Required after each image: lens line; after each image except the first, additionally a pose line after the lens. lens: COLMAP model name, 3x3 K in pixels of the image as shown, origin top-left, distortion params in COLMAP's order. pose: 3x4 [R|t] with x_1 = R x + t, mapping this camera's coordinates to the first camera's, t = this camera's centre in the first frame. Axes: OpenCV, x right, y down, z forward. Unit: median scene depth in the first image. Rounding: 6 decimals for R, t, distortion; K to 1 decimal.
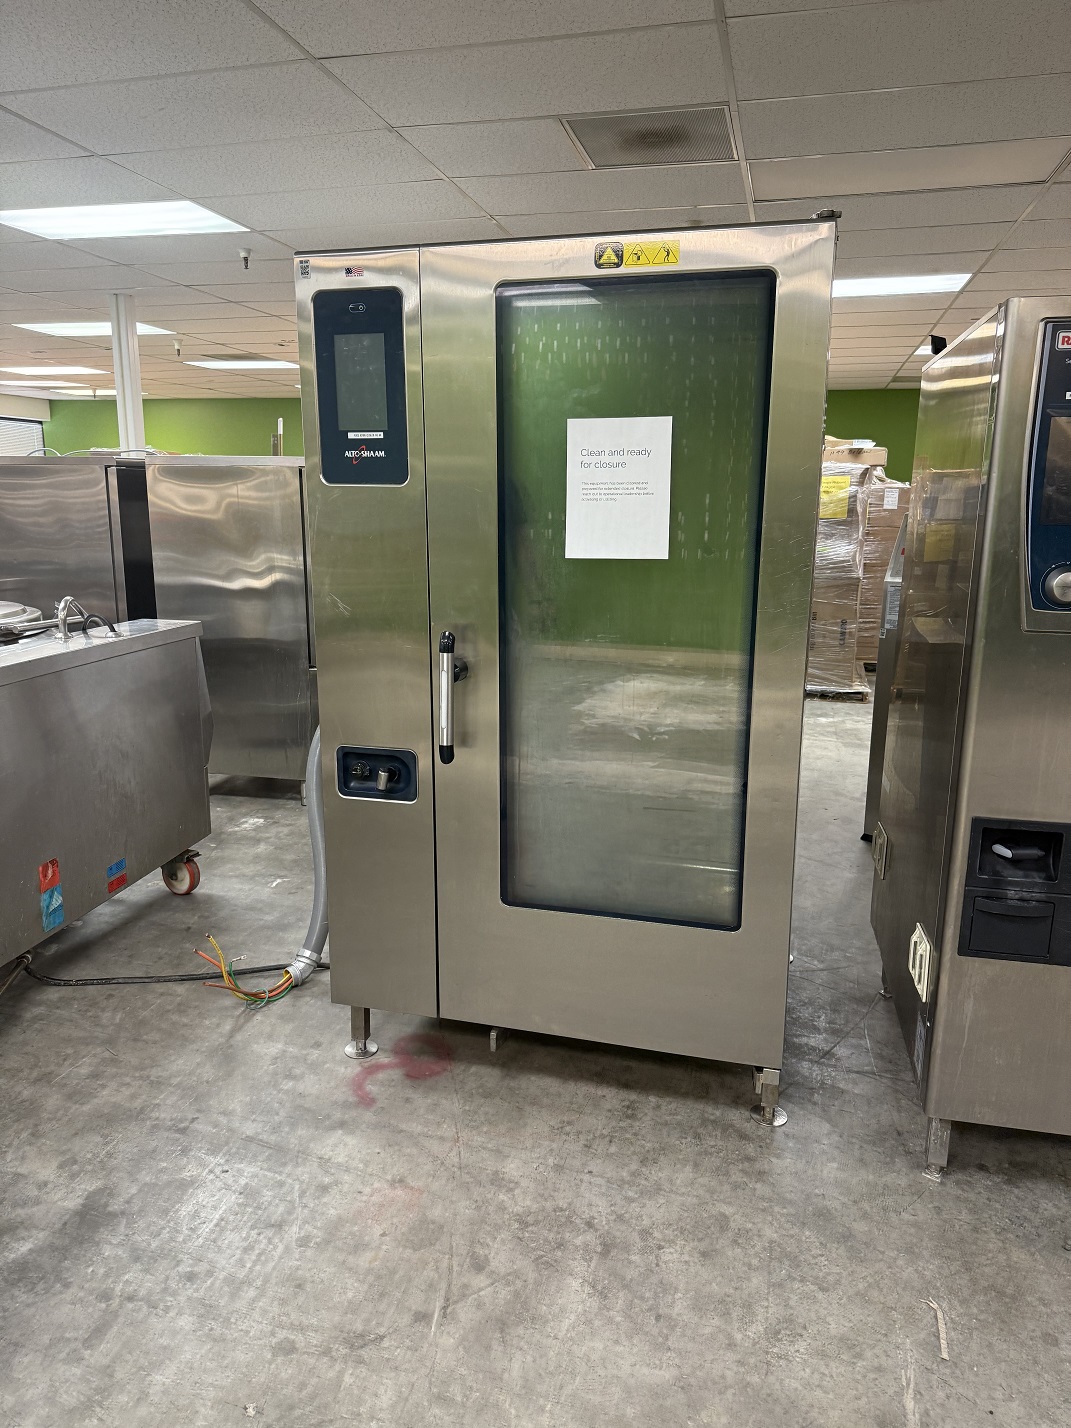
lens RADIAL K [[995.6, 0, 535.5], [0, 995.6, 714.0], [0, 0, 1]] dist [0.002546, 0.002604]
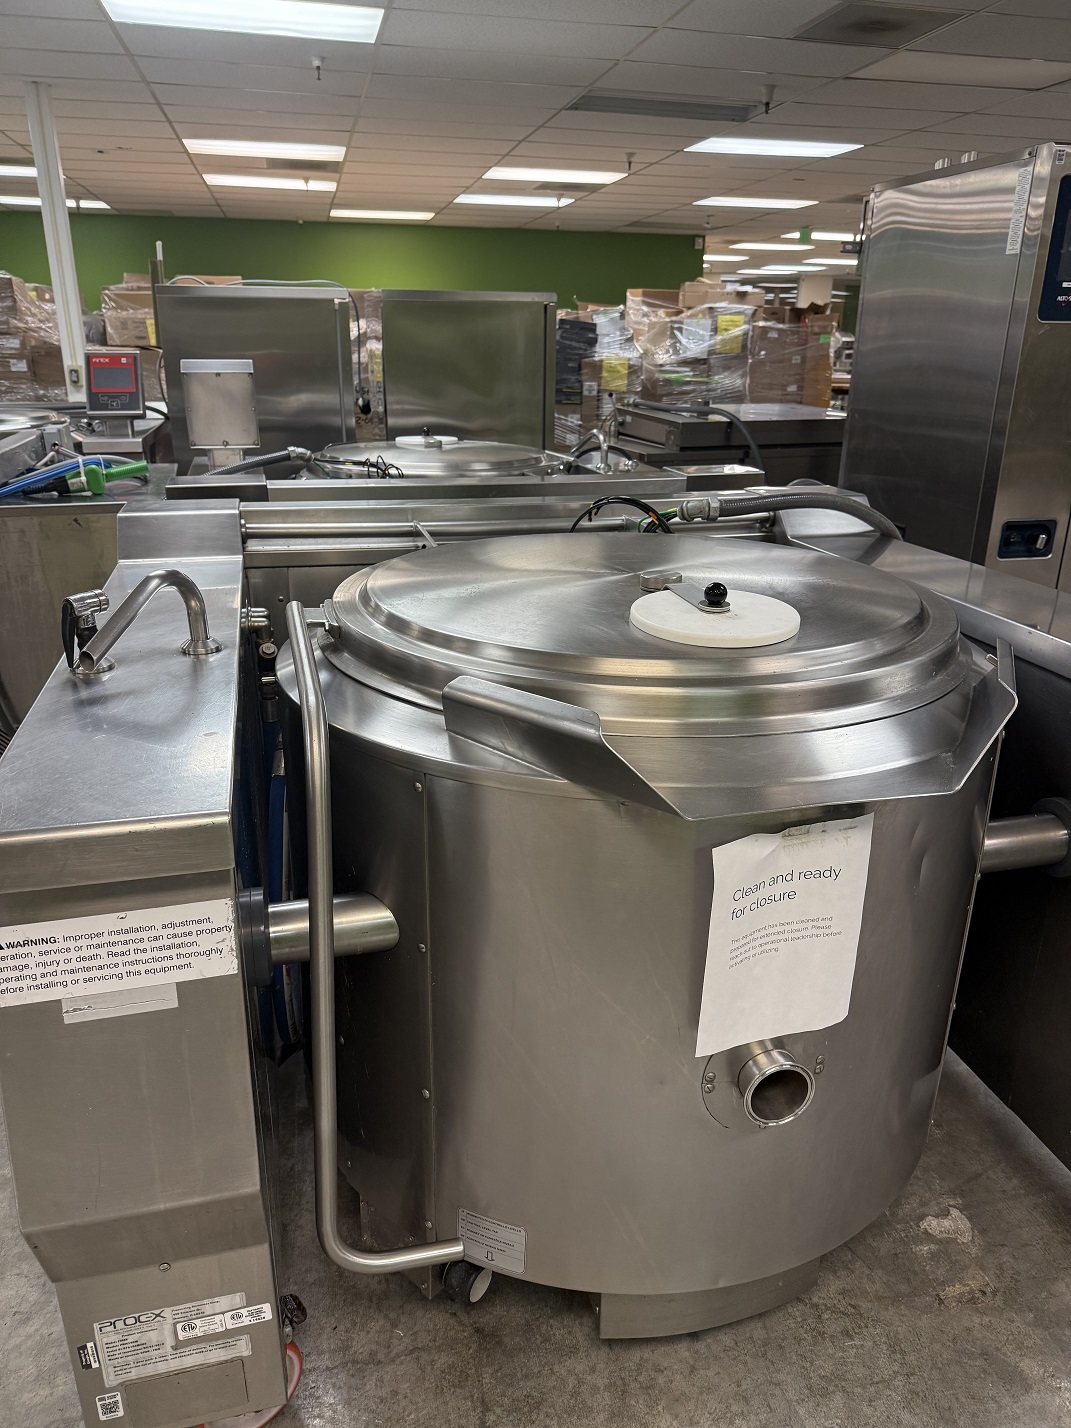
lens RADIAL K [[990.8, 0, 534.0], [0, 990.8, 676.0], [0, 0, 1]] dist [0.030832, 0.002339]
pose [[0.883465, -0.152127, 0.443110, -1.432173], [0.099598, 0.985179, 0.139652, -0.014656], [-0.457788, -0.079244, 0.885523, 0.066313]]
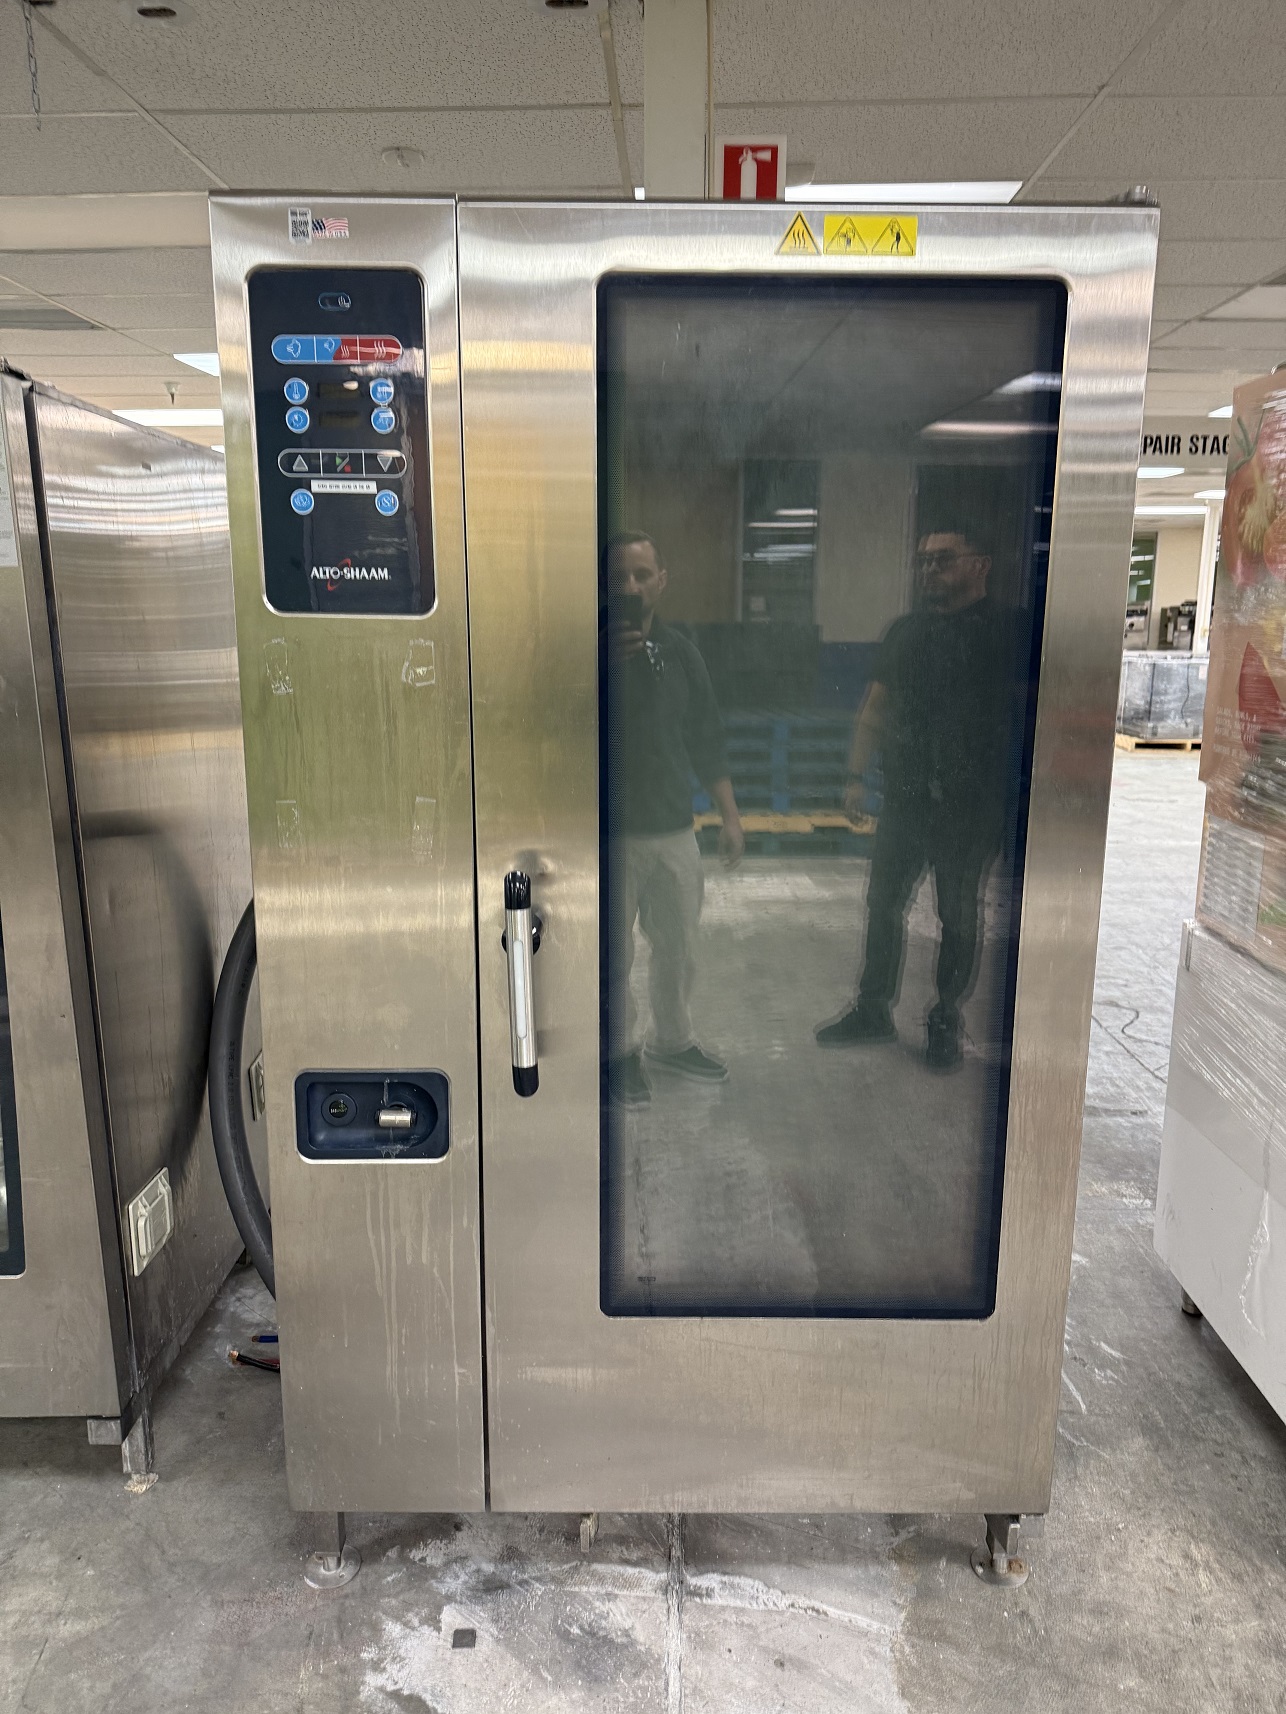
lens RADIAL K [[1195.0, 0, 643.0], [0, 1195.0, 857.0], [0, 0, 1]] dist [0.002546, 0.002604]
pose [[0.962055, -0.045549, 0.269029, -0.191228], [0.053644, 0.998300, -0.022810, -0.065604], [-0.267532, 0.036376, 0.962862, 0.294254]]
